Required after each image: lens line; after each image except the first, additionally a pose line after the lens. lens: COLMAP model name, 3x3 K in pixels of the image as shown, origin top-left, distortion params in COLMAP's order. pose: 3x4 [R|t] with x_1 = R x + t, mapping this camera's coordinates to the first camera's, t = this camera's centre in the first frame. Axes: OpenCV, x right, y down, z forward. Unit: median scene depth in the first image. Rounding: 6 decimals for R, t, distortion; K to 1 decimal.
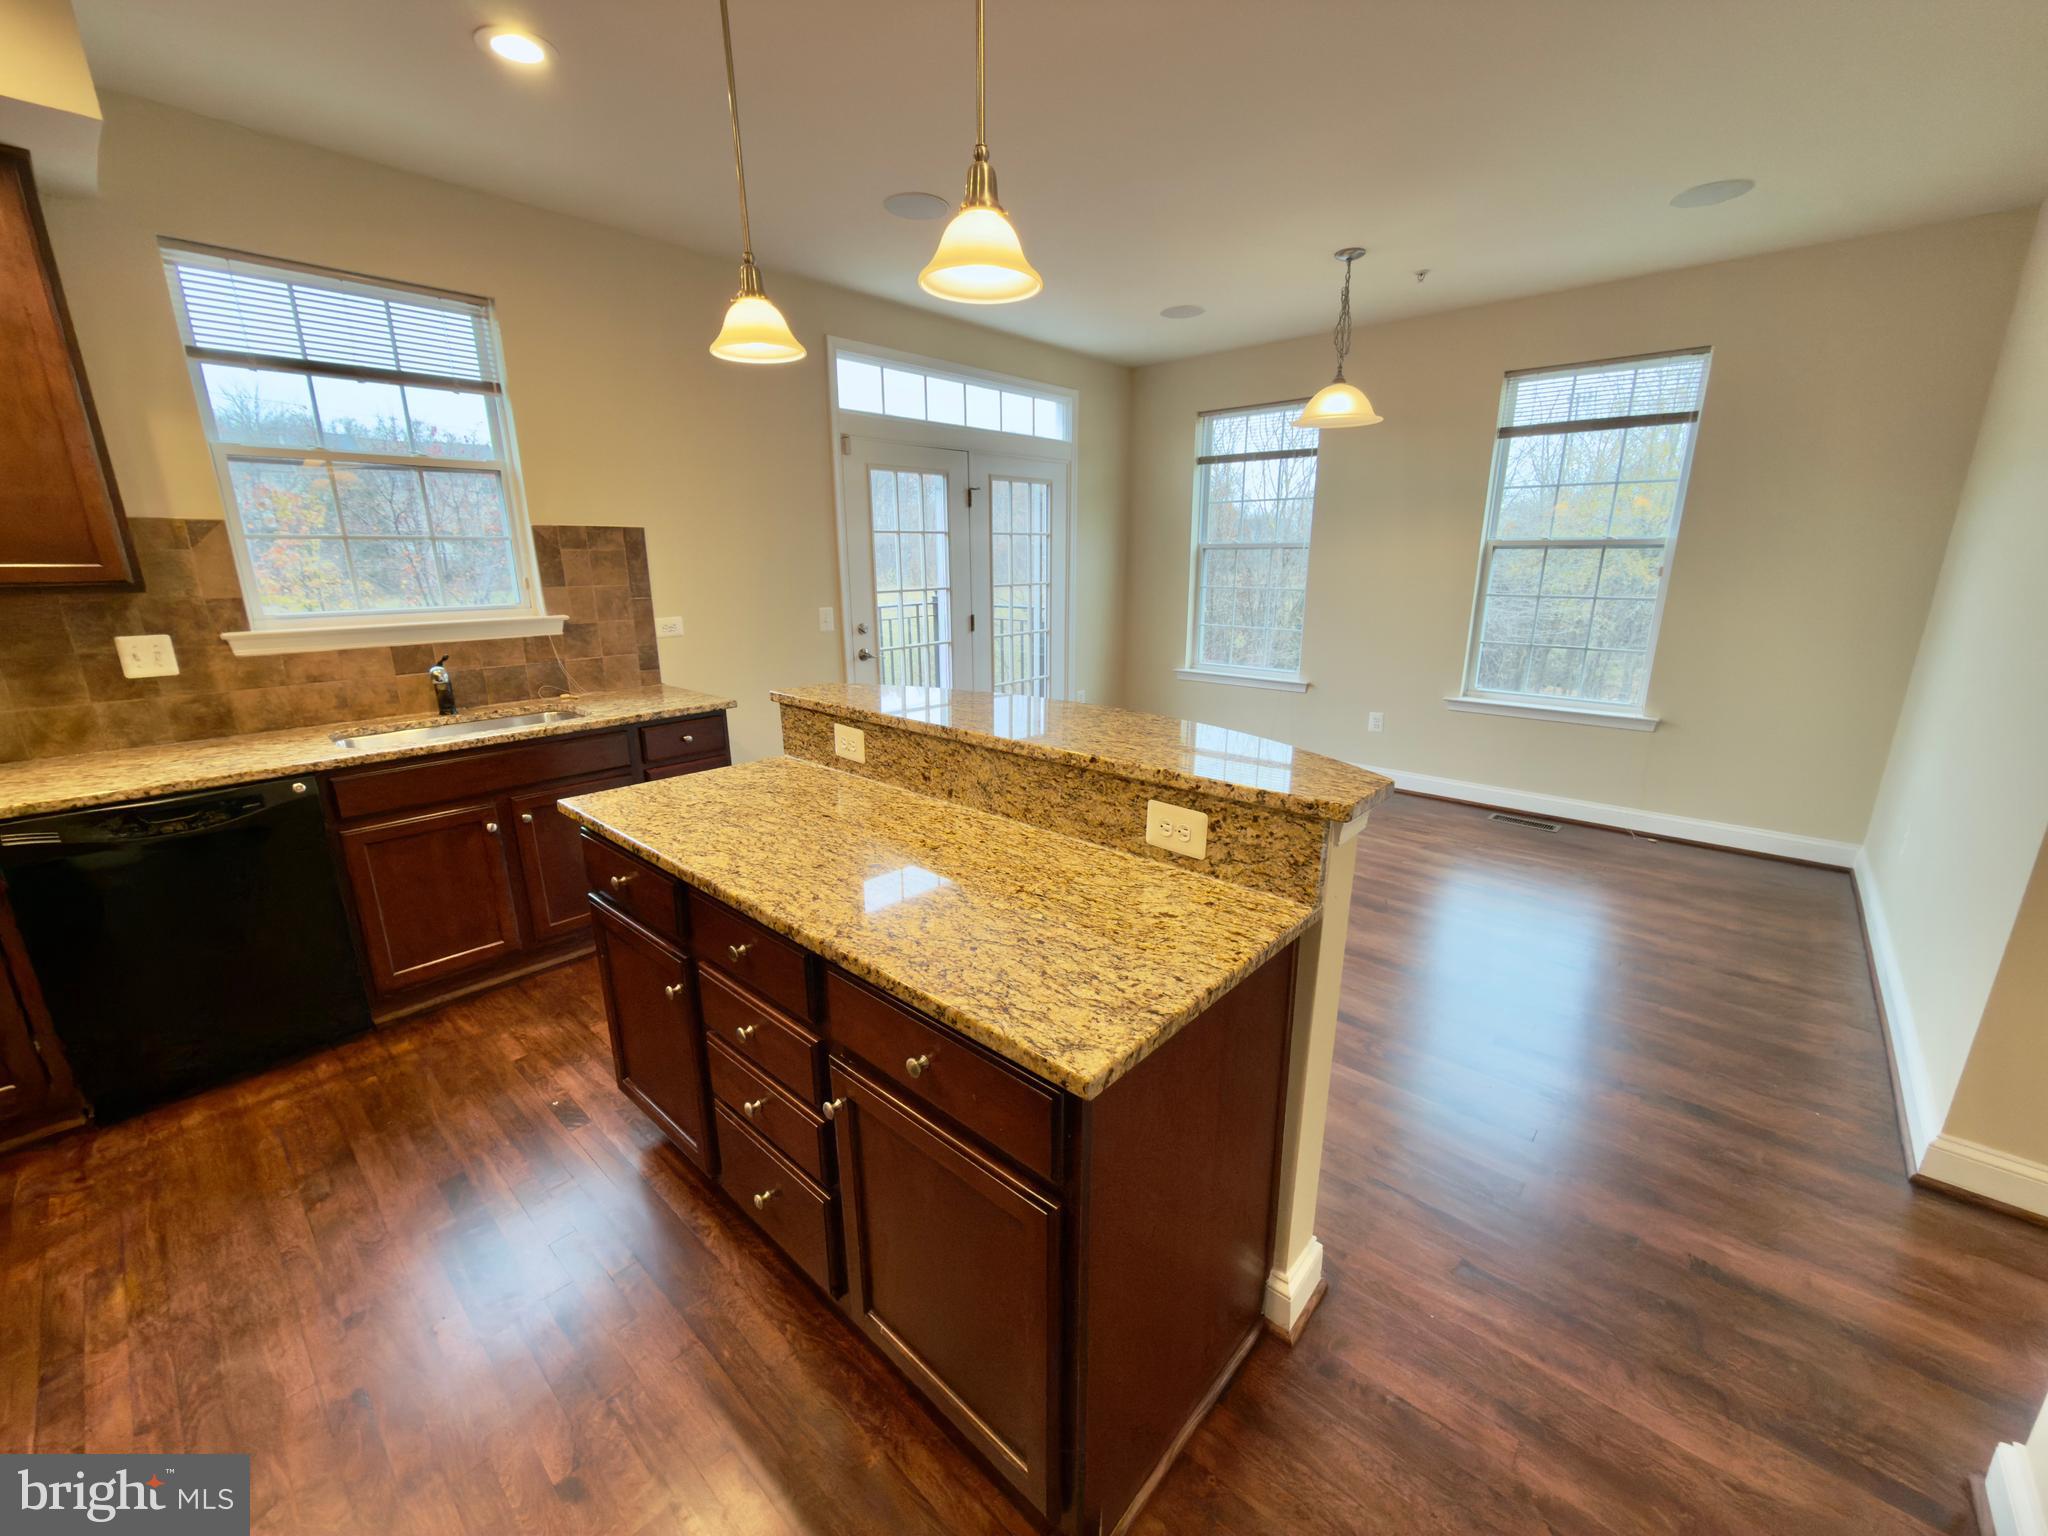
lens RADIAL K [[810.2, 0, 1026.5], [0, 810.2, 771.3], [0, 0, 1]] dist [0.001206, -0.000871]
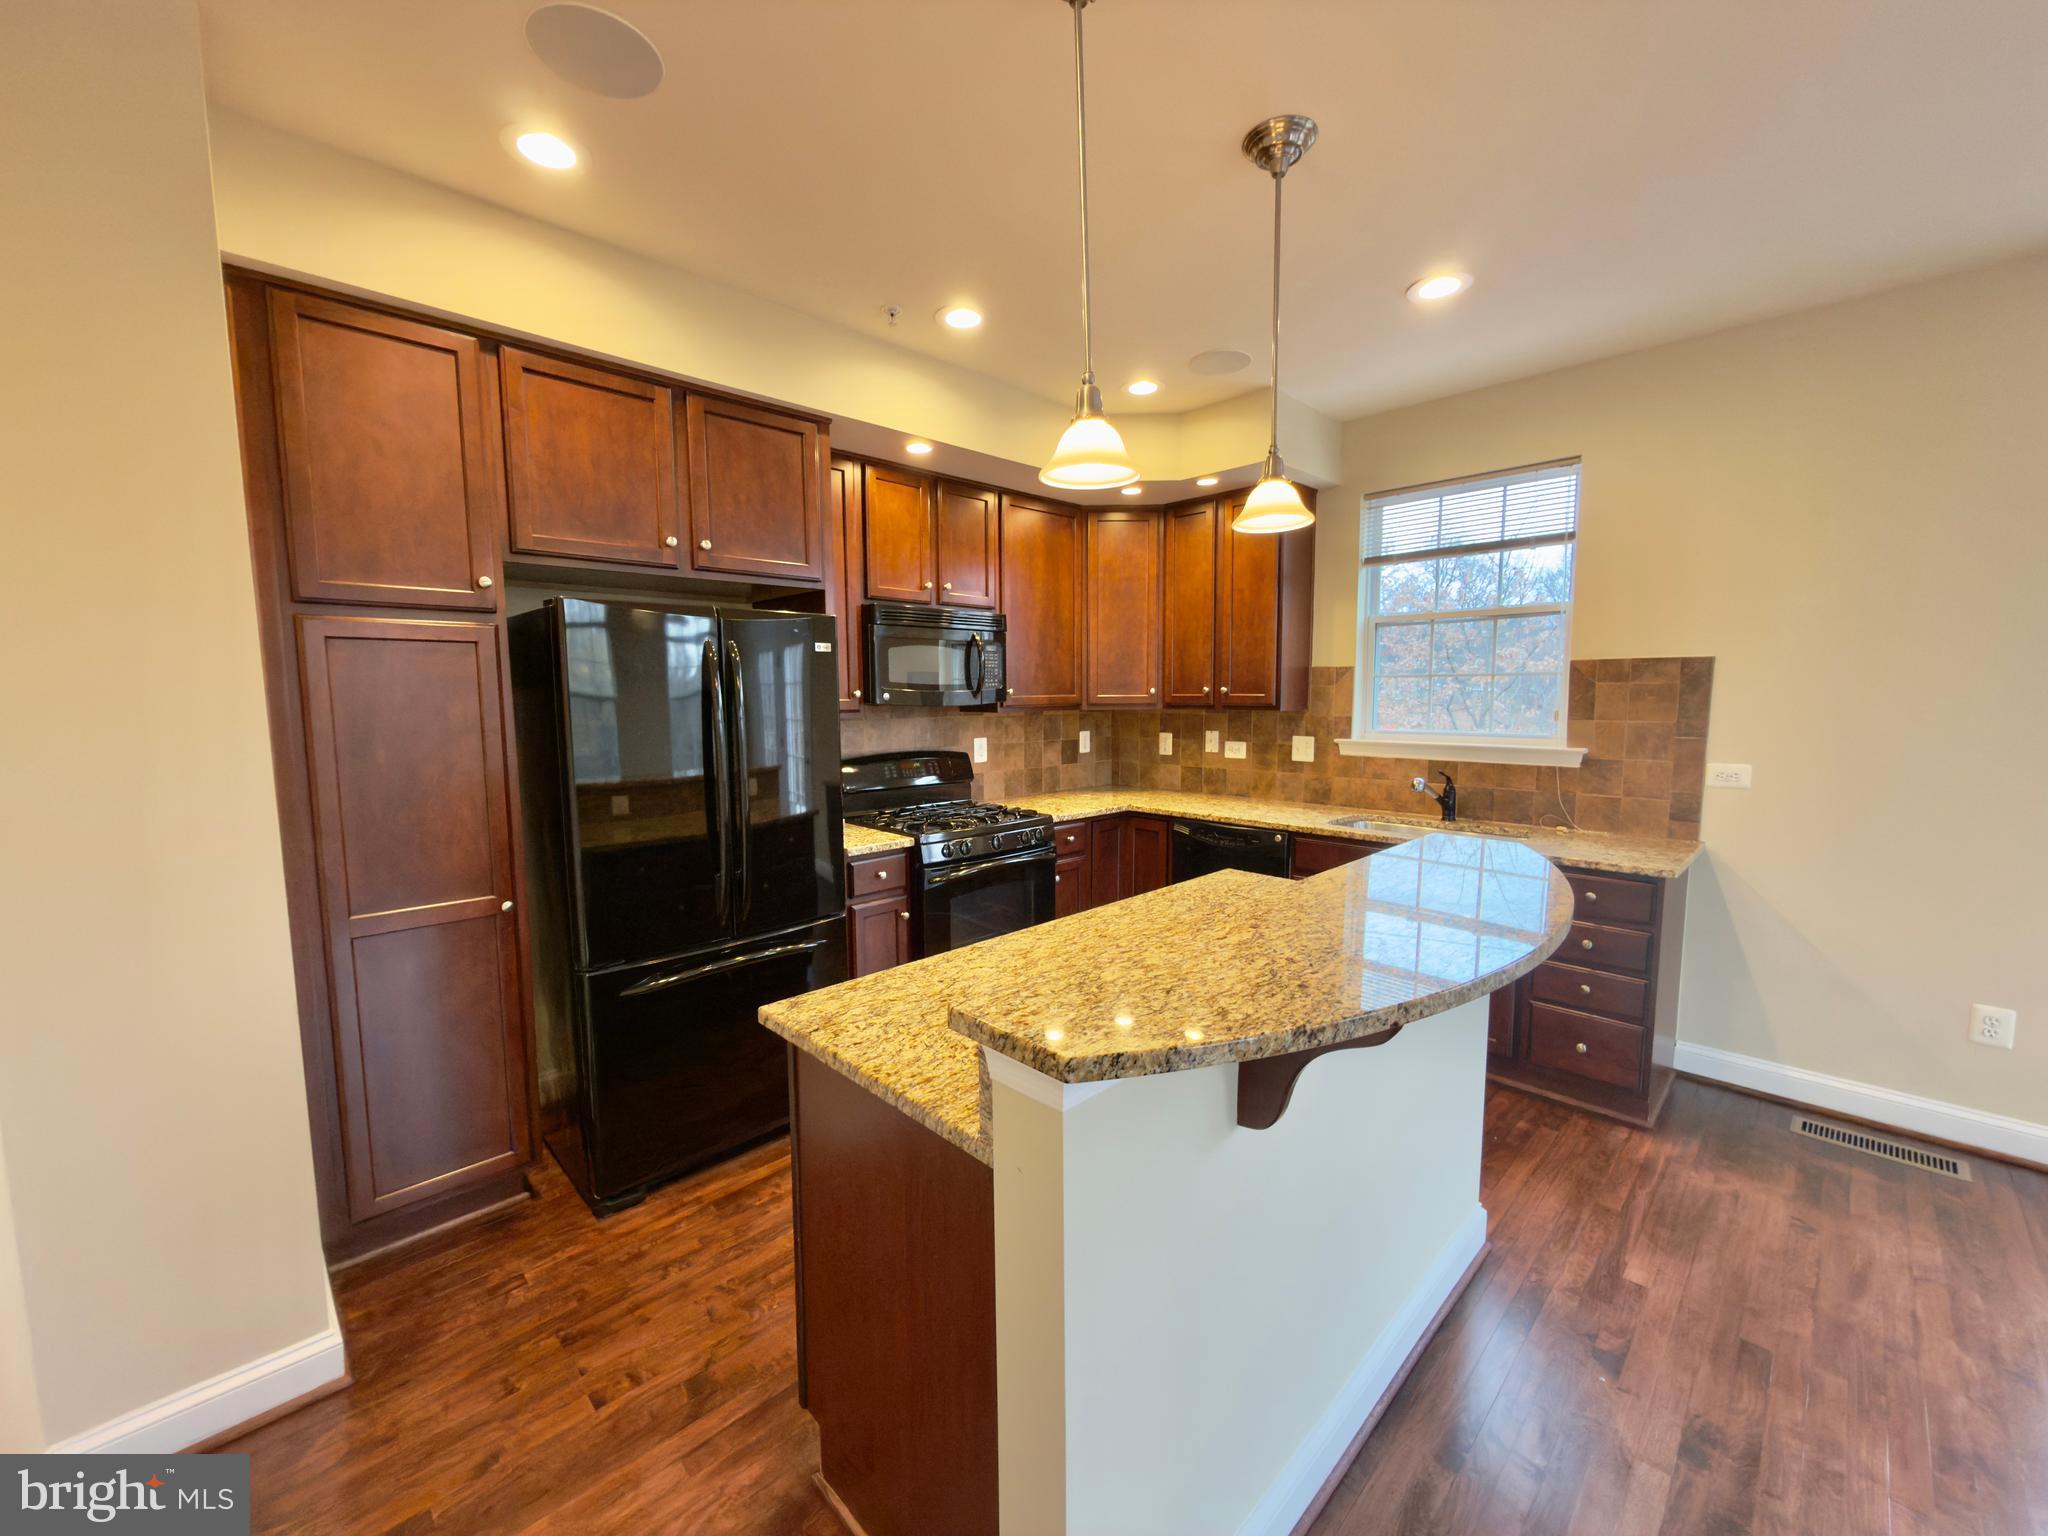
lens RADIAL K [[810.2, 0, 1026.5], [0, 810.2, 771.3], [0, 0, 1]] dist [0.001206, -0.000871]
pose [[-0.062770, 0.103432, -0.992654, 0.468412], [-0.252827, 0.960524, 0.116071, -0.117501], [0.965473, 0.258256, -0.034141, 0.420048]]
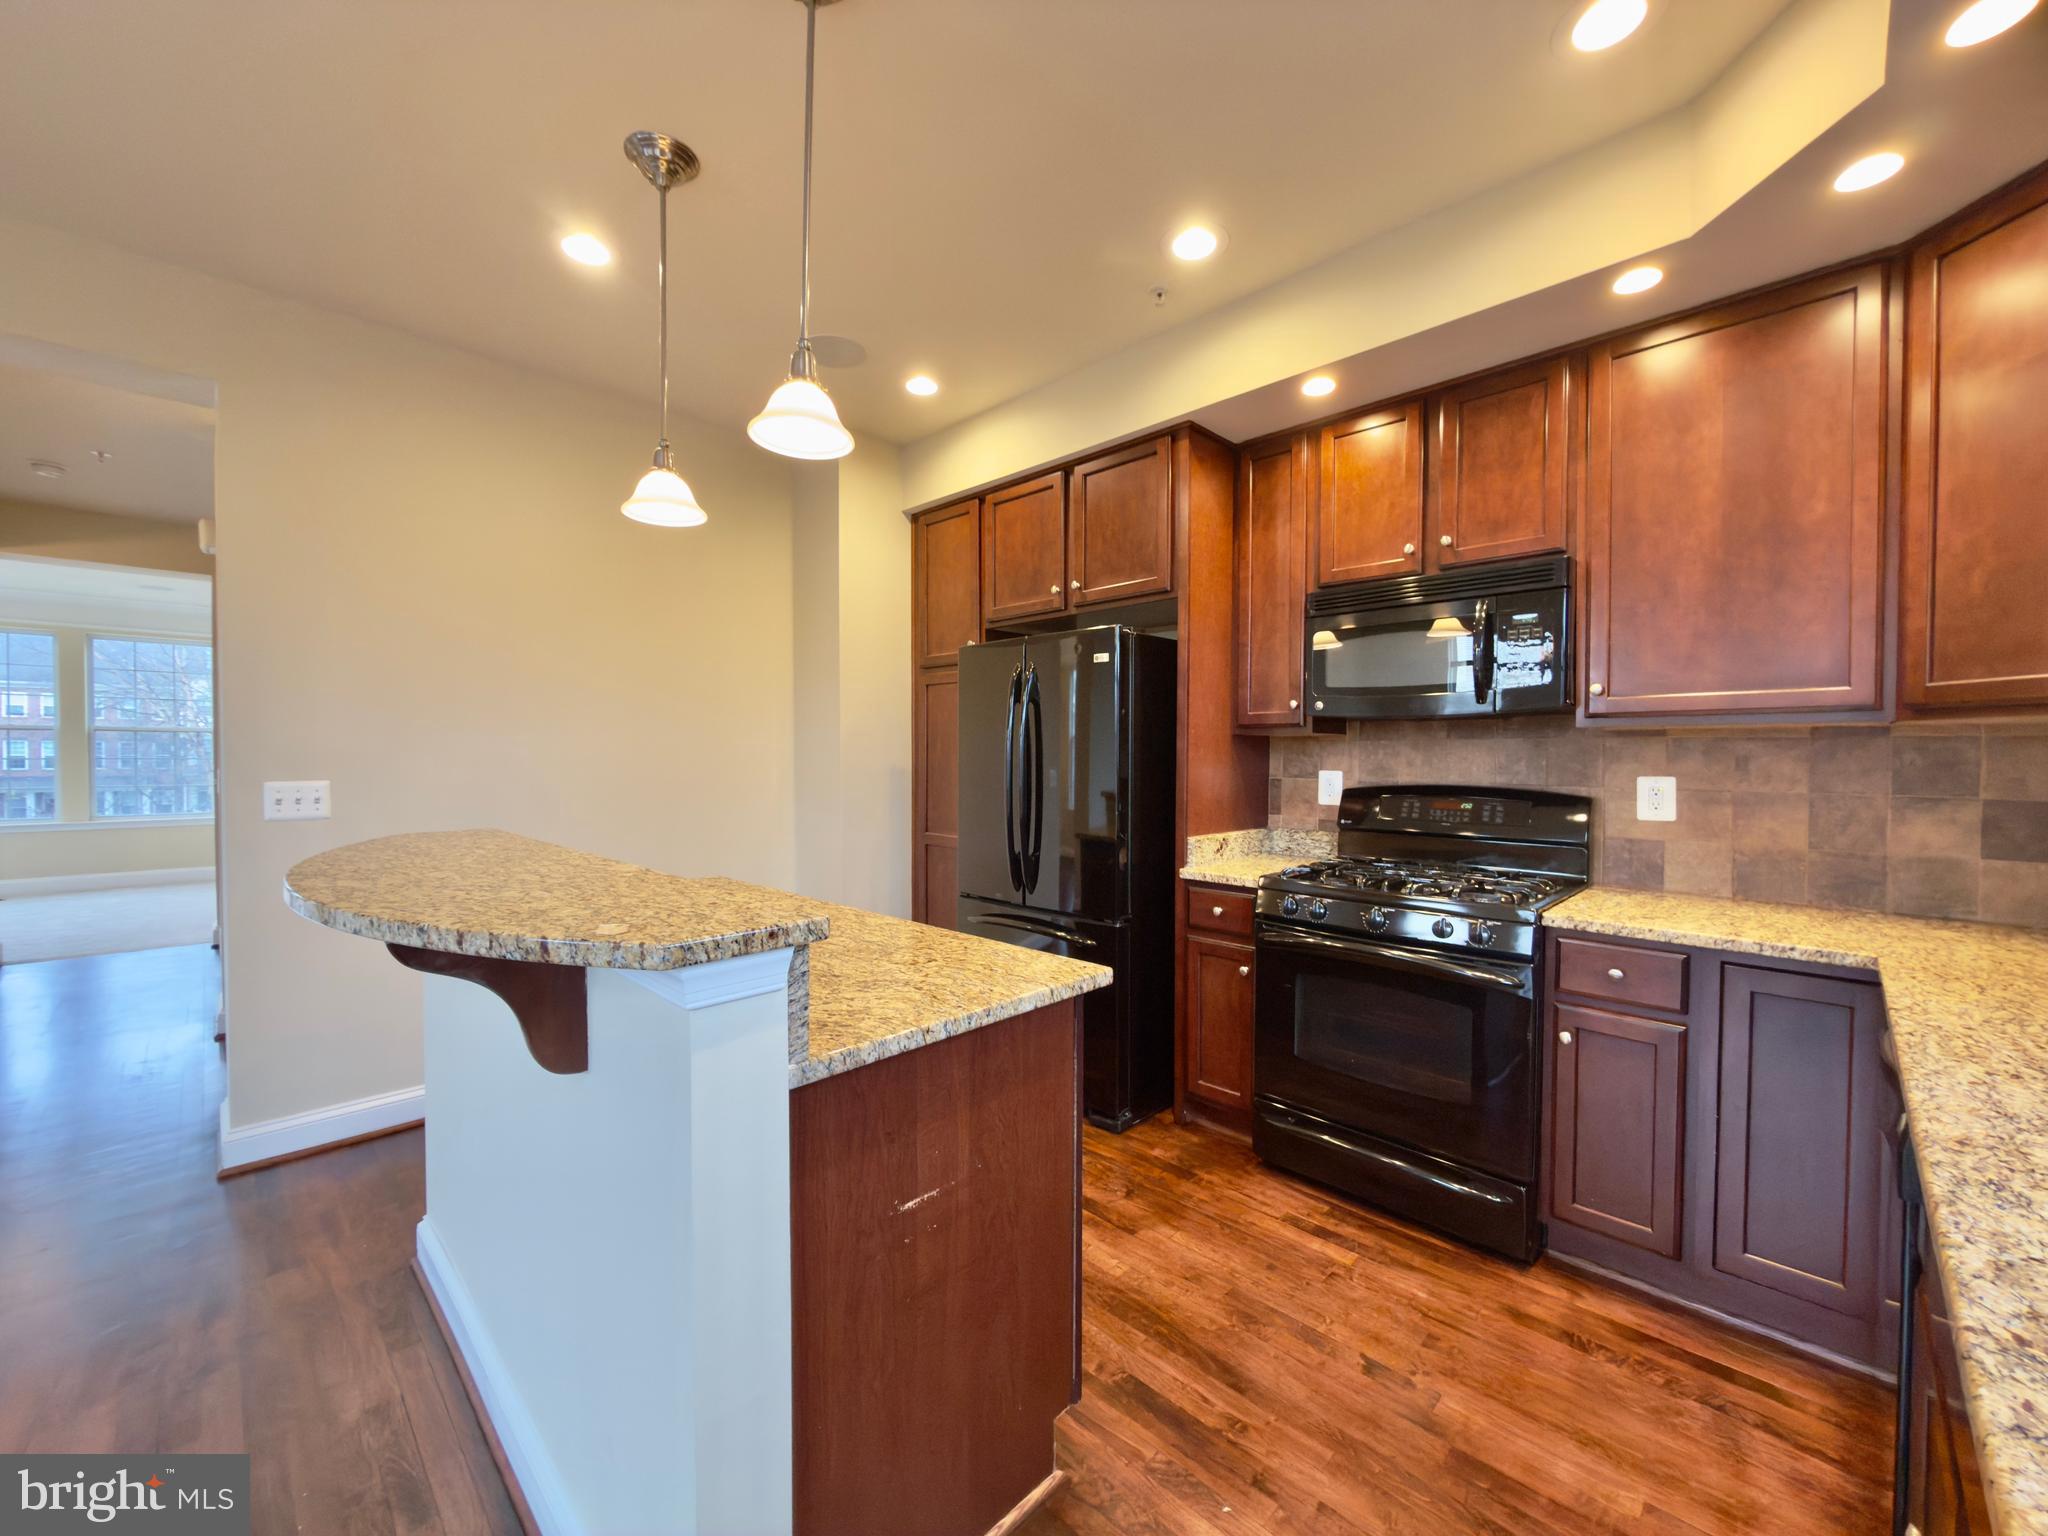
lens RADIAL K [[810.2, 0, 1026.5], [0, 810.2, 771.3], [0, 0, 1]] dist [0.001206, -0.000871]
pose [[-0.998926, 0.001132, 0.046320, -0.329231], [0.014011, 0.960276, 0.278700, -0.218096], [-0.044165, 0.279049, -0.959261, 1.034858]]
